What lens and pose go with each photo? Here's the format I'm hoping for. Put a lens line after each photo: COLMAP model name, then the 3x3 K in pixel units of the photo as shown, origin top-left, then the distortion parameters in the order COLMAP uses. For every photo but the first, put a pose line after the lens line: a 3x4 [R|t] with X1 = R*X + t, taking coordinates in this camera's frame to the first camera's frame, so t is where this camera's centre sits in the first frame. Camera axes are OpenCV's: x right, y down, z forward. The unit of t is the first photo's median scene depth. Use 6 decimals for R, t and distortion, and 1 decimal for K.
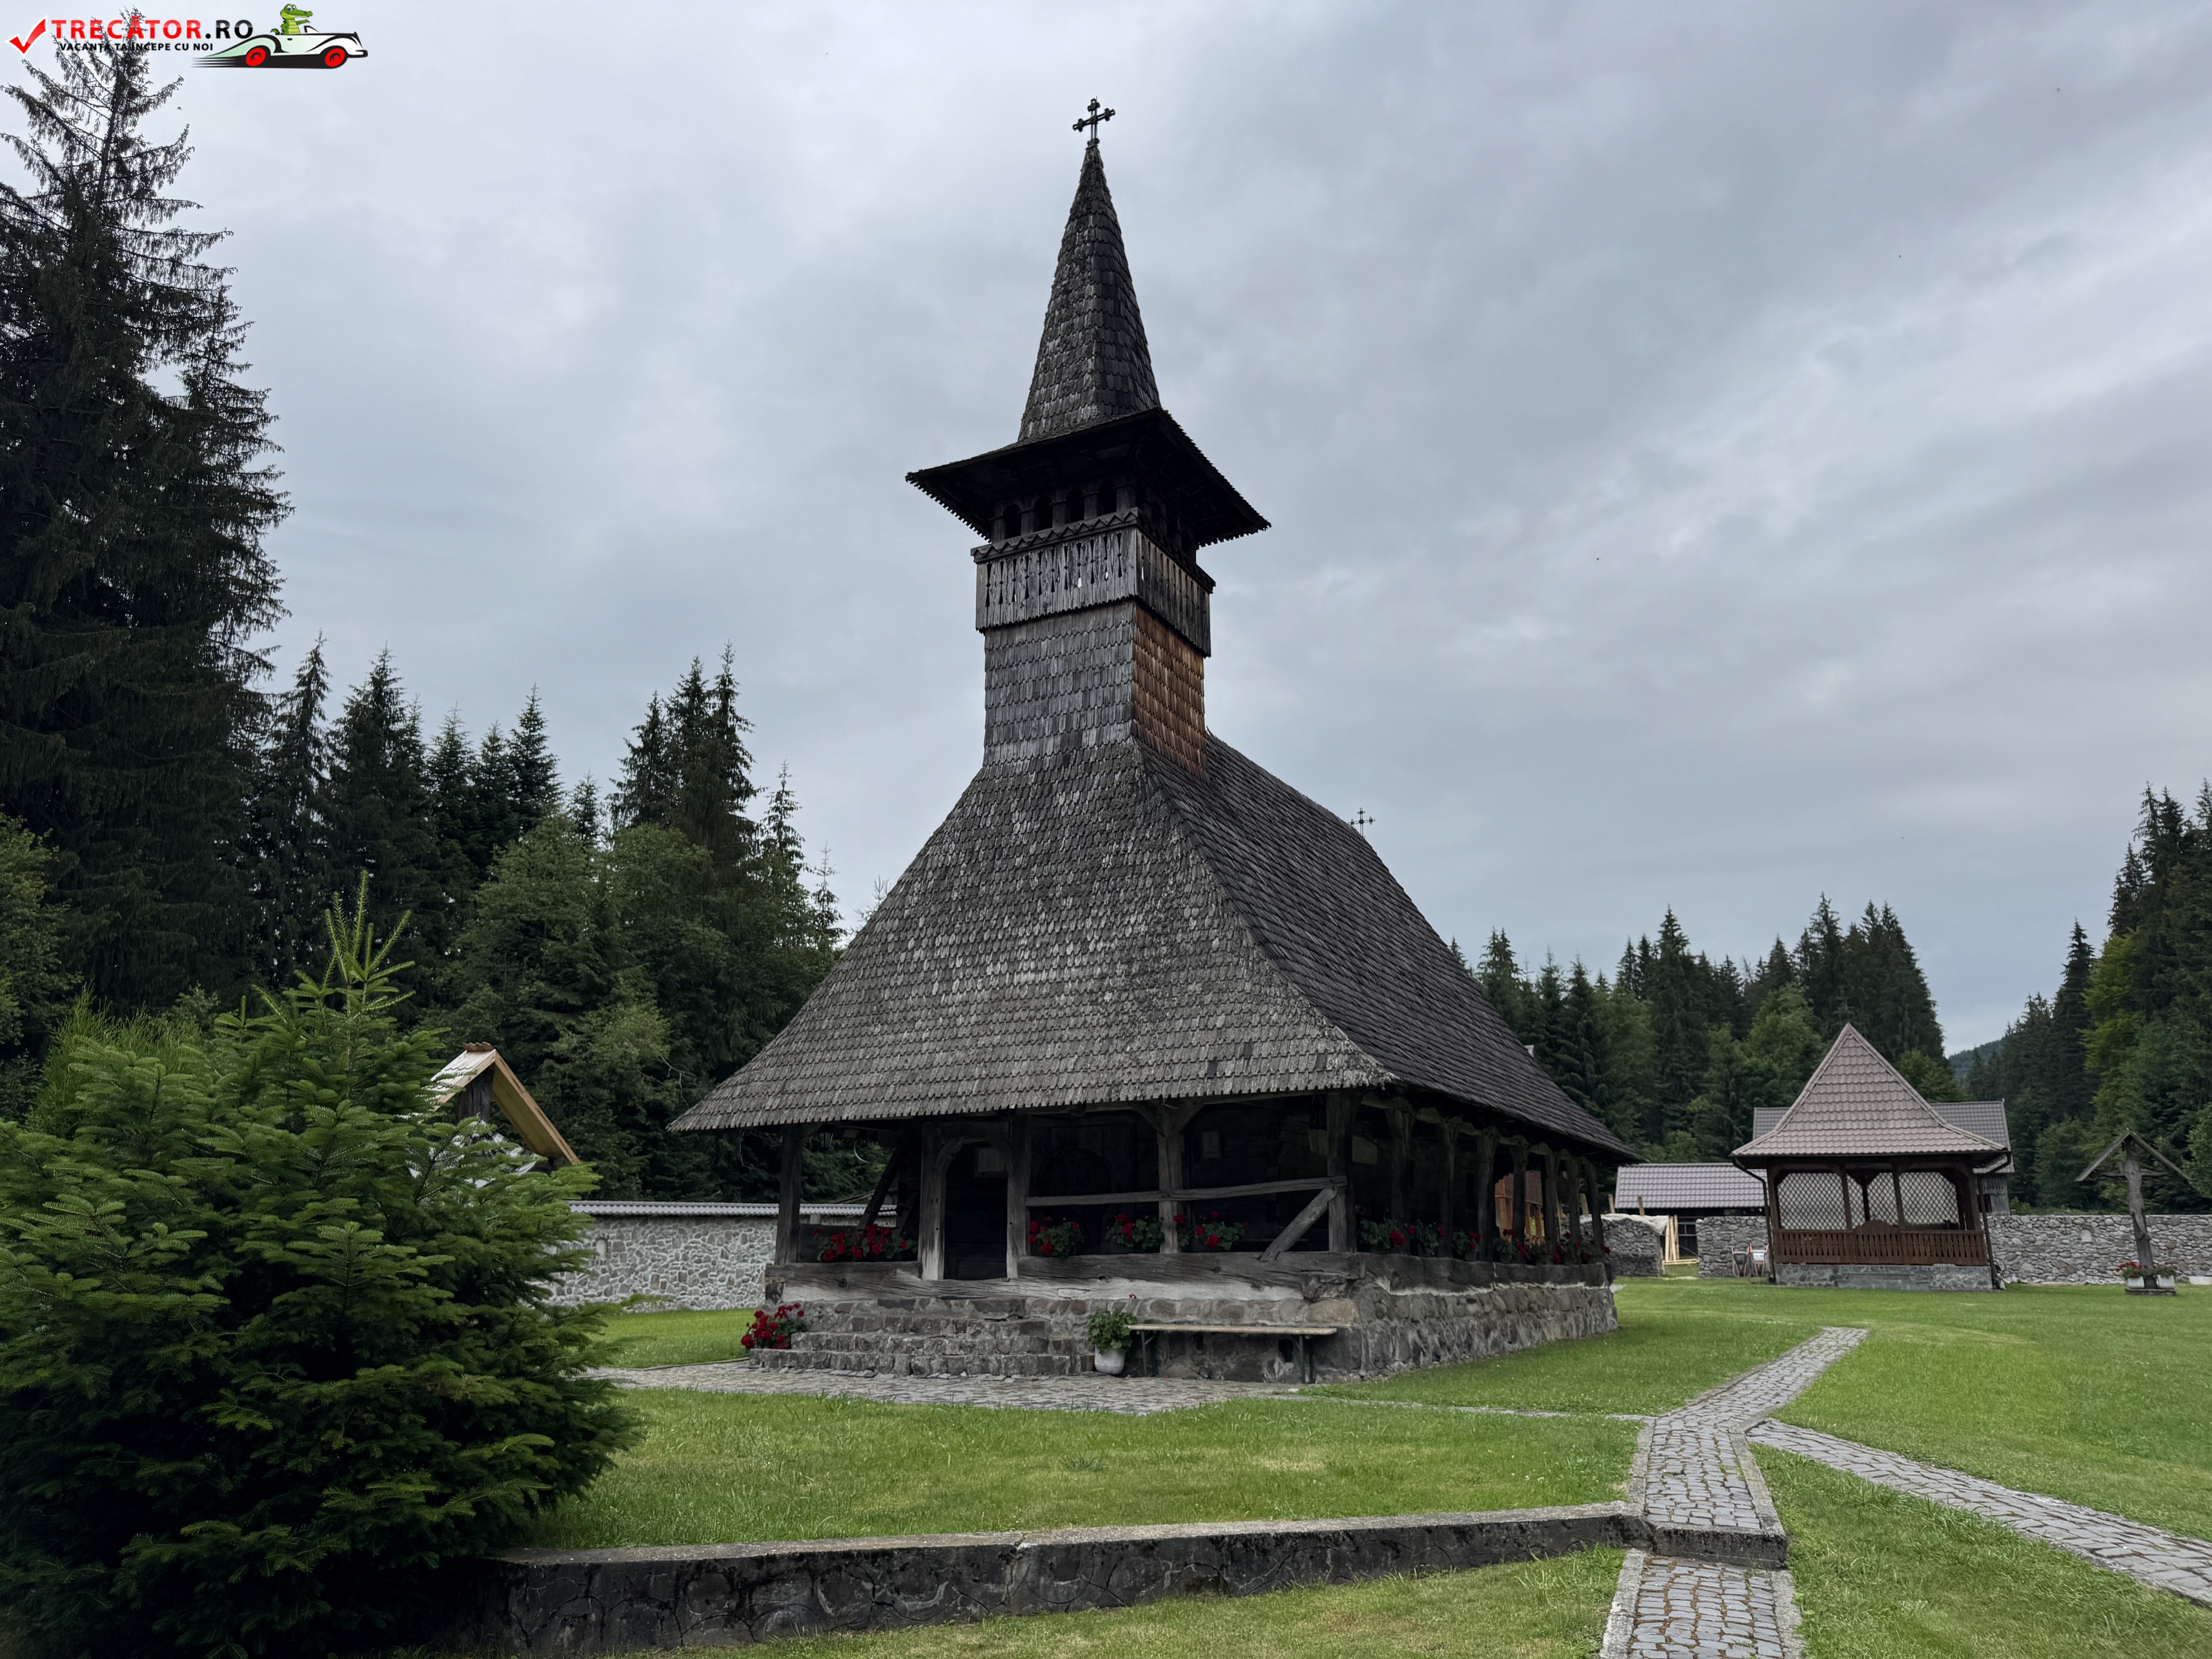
lens RADIAL K [[1554.2, 0, 1102.7], [0, 1554.2, 829.2], [0, 0, 1]] dist [0.048533, -0.059665]
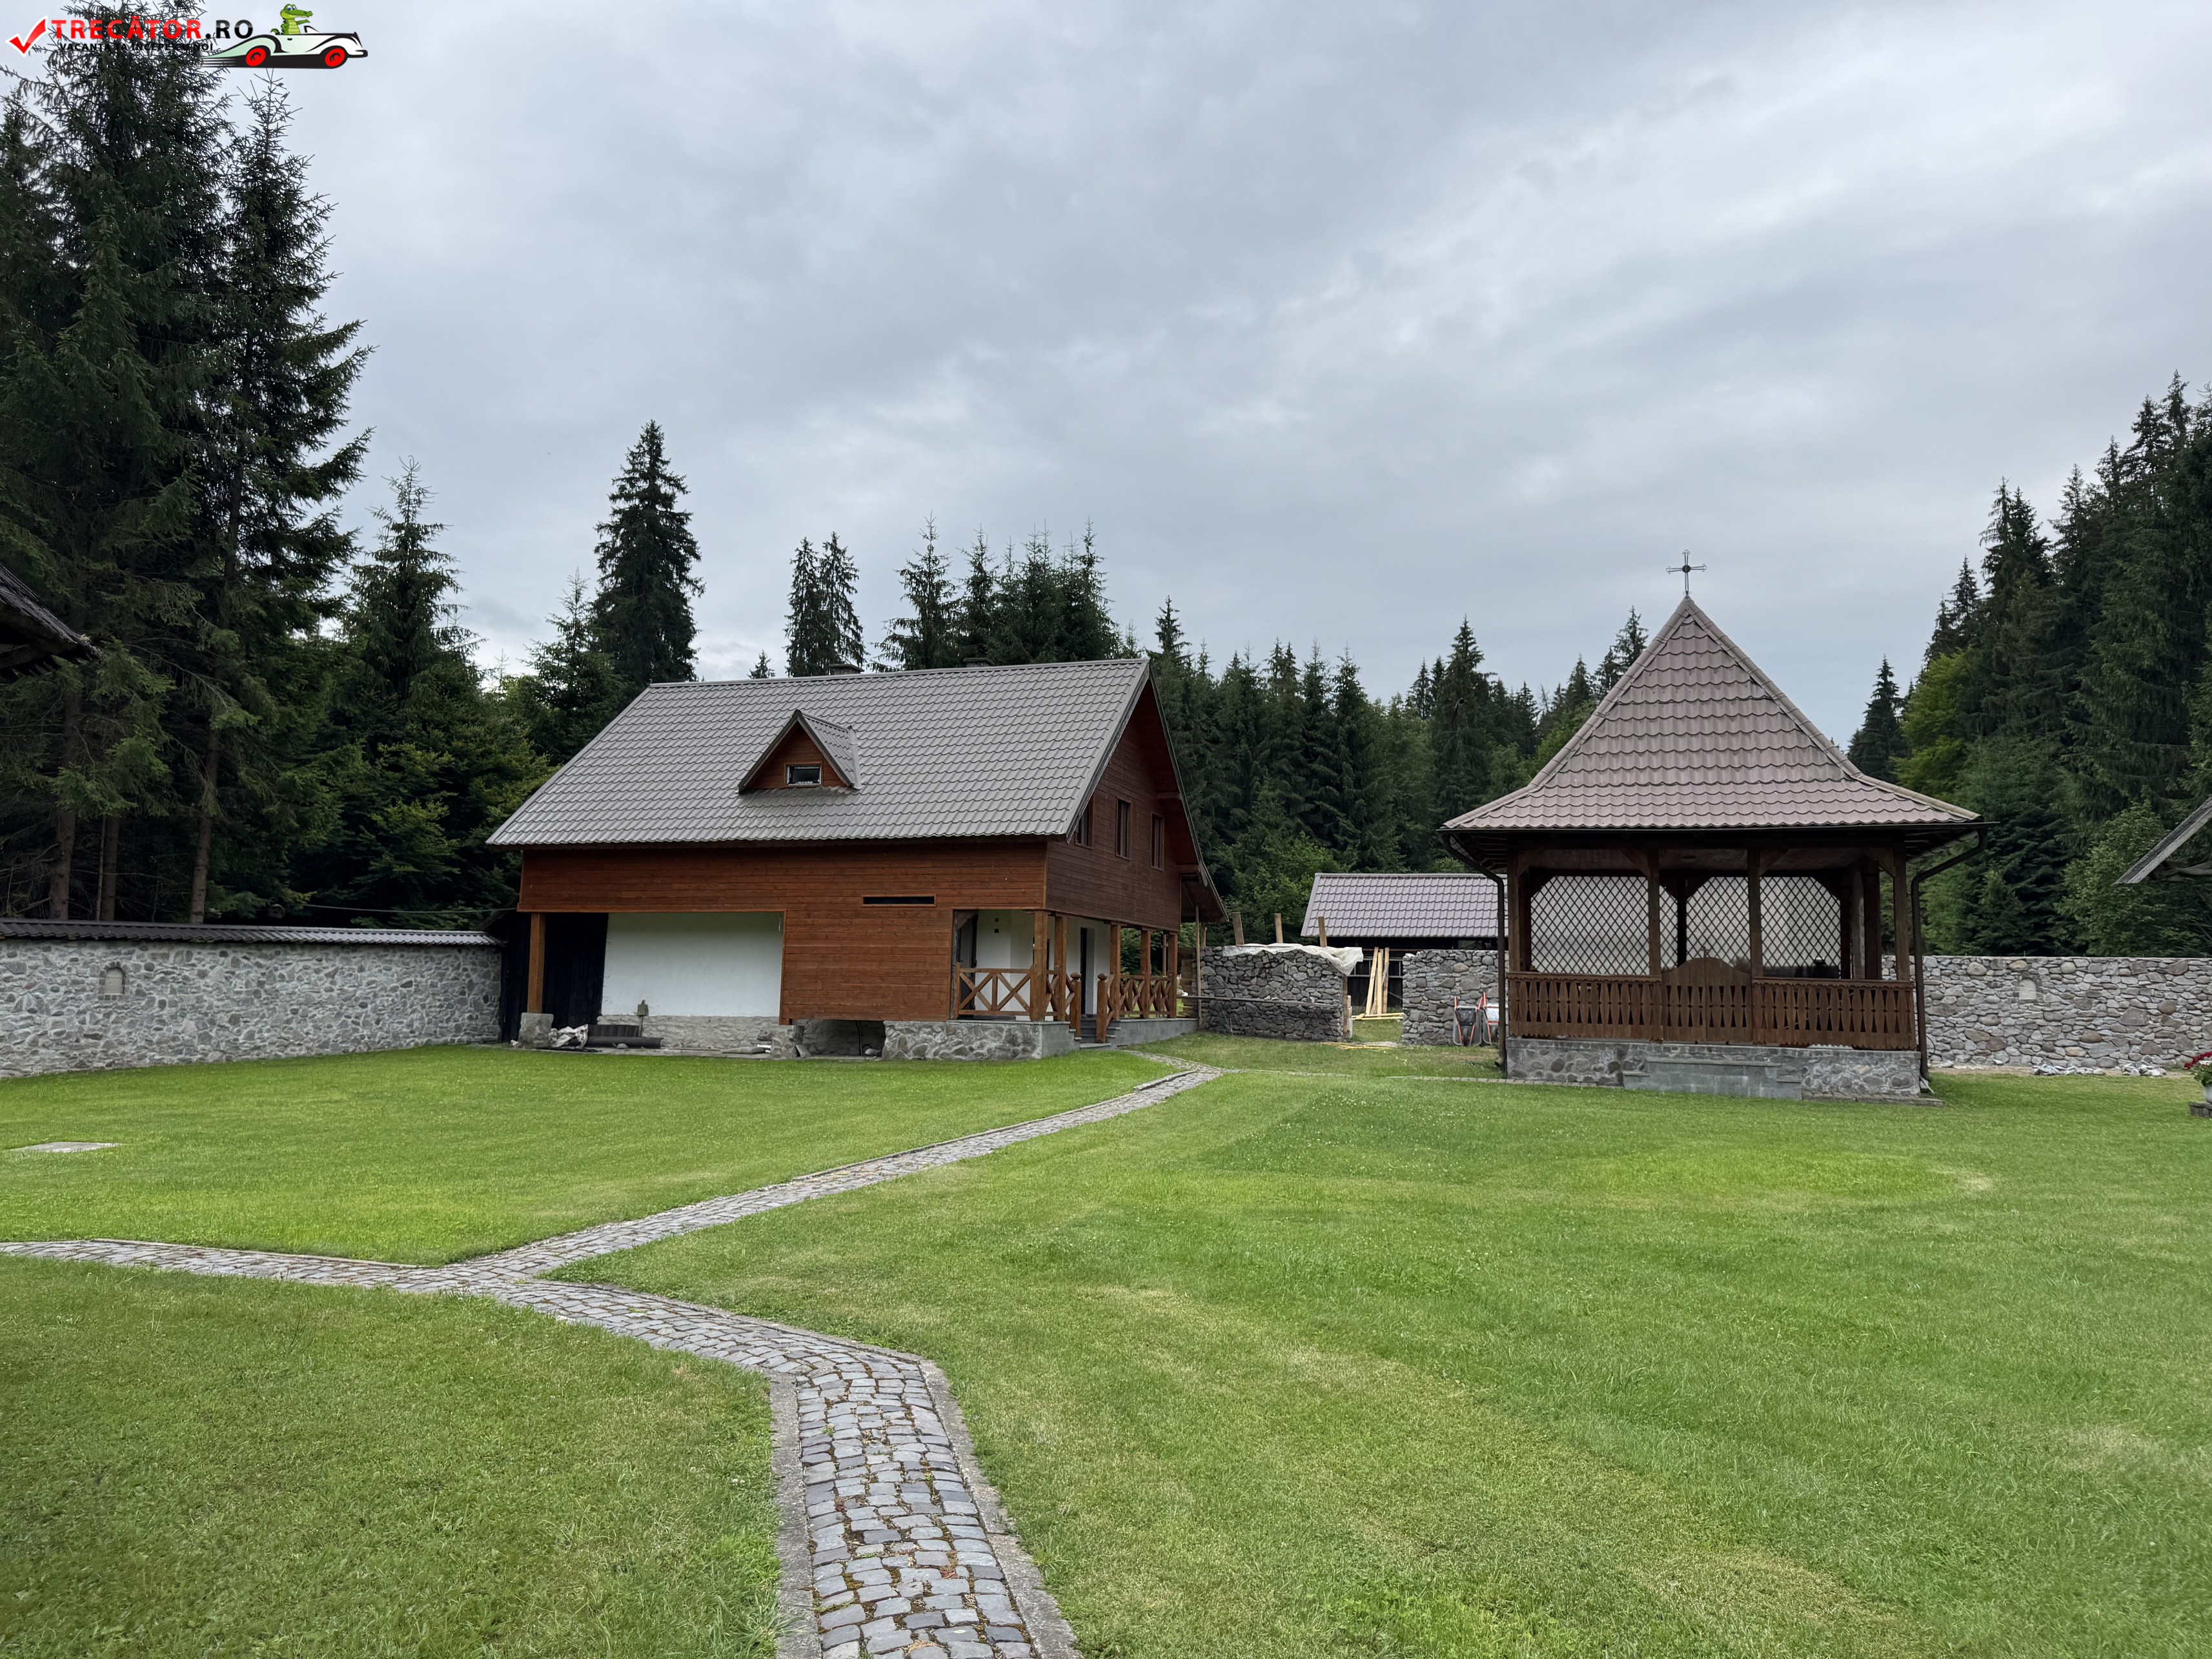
lens RADIAL K [[1543.9, 0, 1116.3], [0, 1543.9, 823.0], [0, 0, 1]] dist [0.114273, -0.143001]
pose [[0.992420, 0.024460, 0.120438, 0.347018], [-0.043494, 0.986473, 0.158046, 0.193086], [-0.114943, -0.162086, 0.980059, 0.763730]]
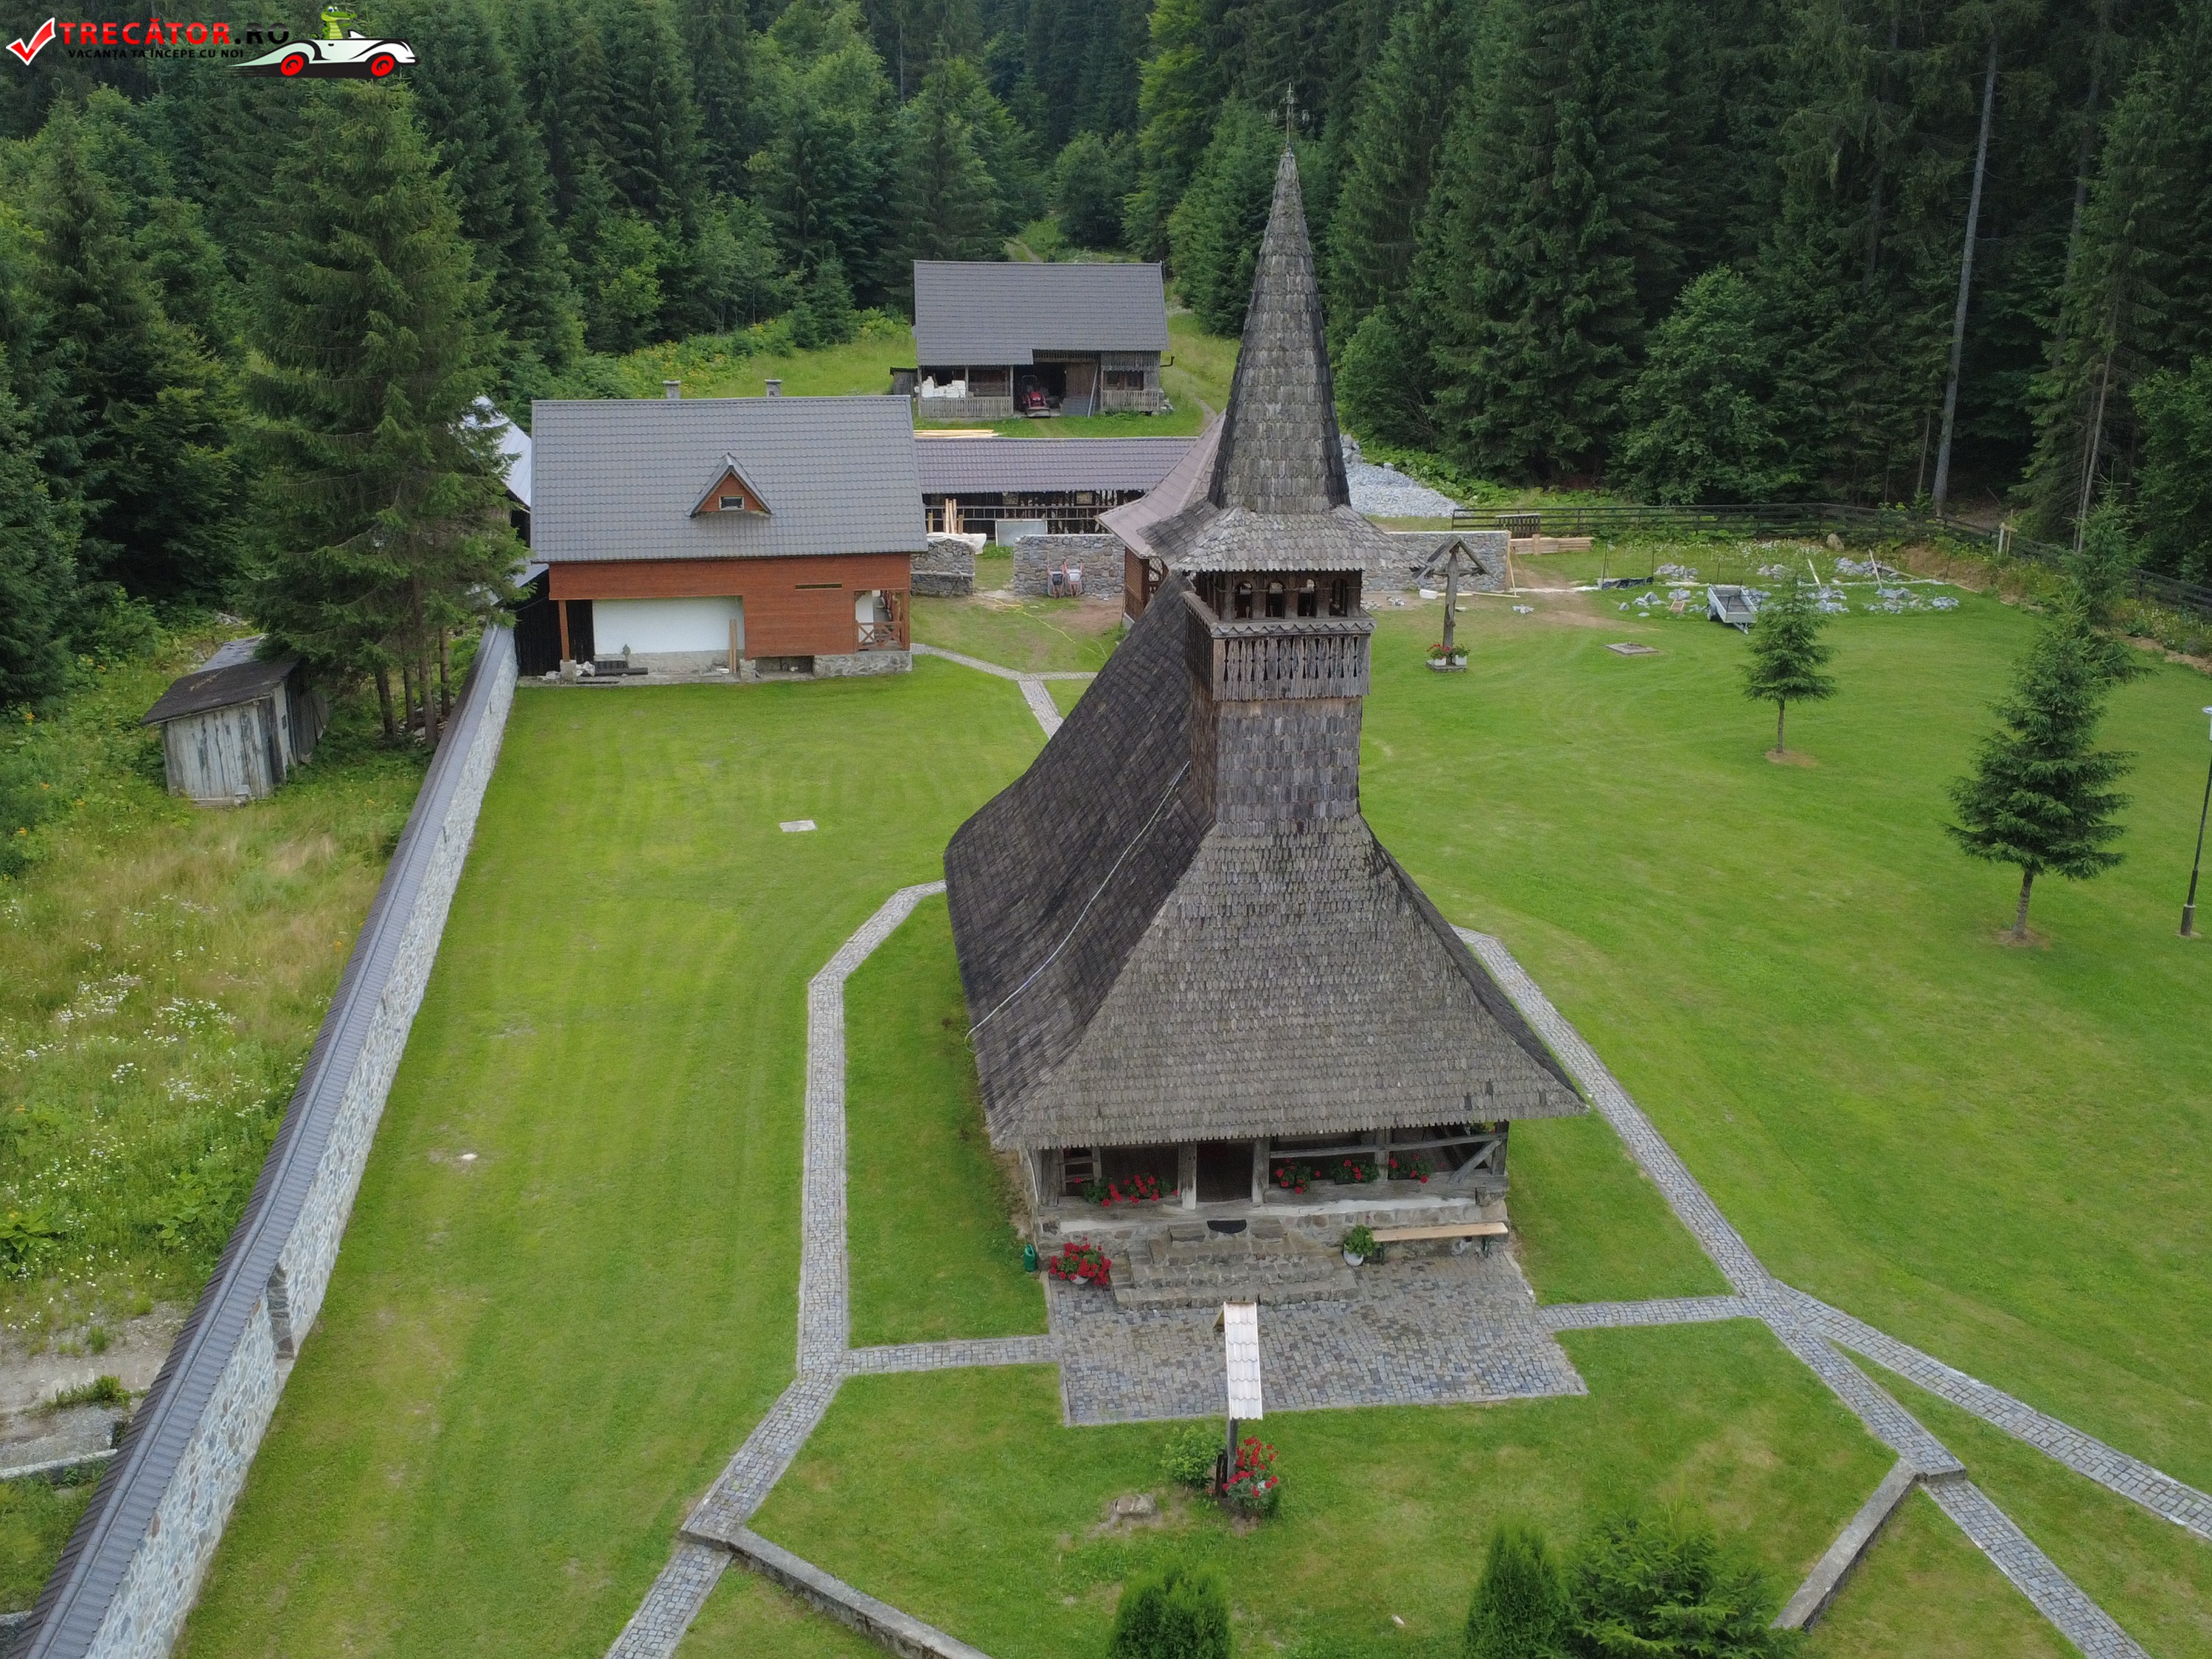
lens RADIAL K [[2131.0, 0, 1109.5], [0, 2131.0, 866.7], [0, 0, 1]] dist [-0.008192, -0.006169]
pose [[0.813711, -0.183539, 0.551533, -0.630505], [-0.161022, 0.840533, 0.517278, -0.505333], [-0.558522, -0.509723, 0.654397, -0.013141]]
